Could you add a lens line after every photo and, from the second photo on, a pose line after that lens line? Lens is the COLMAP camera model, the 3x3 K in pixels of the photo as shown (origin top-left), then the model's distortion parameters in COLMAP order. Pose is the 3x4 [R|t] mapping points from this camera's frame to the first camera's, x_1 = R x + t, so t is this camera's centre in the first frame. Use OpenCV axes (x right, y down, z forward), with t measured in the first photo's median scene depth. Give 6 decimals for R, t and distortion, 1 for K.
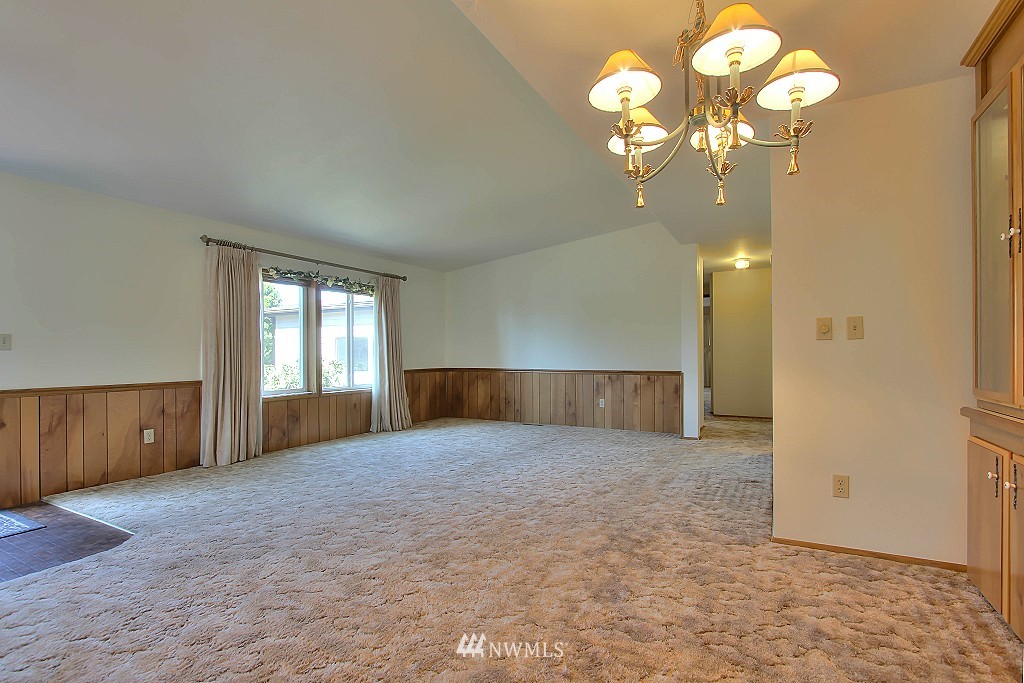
lens RADIAL K [[483.9, 0, 512.6], [0, 483.9, 349.1], [0, 0, 1]] dist [-0.015756, 0.002725]
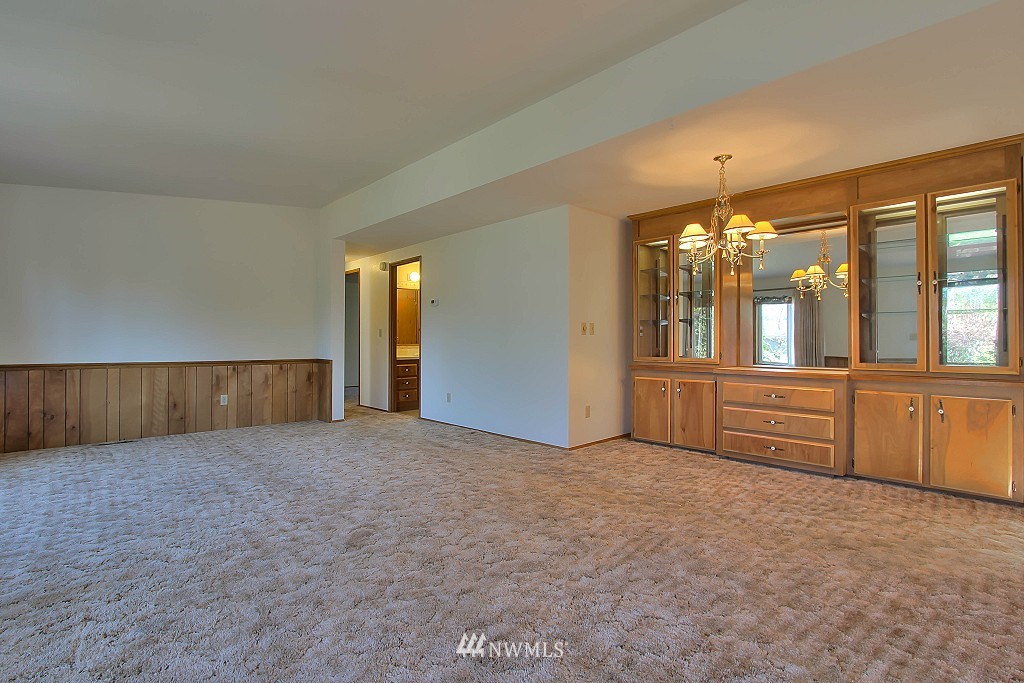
lens RADIAL K [[483.9, 0, 507.6], [0, 483.9, 343.5], [0, 0, 1]] dist [-0.015756, 0.002725]
pose [[0.300363, 0.002840, 0.953821, -0.483512], [-0.011910, 0.999929, 0.000773, 0.007002], [-0.953751, -0.011592, 0.300375, 0.283257]]
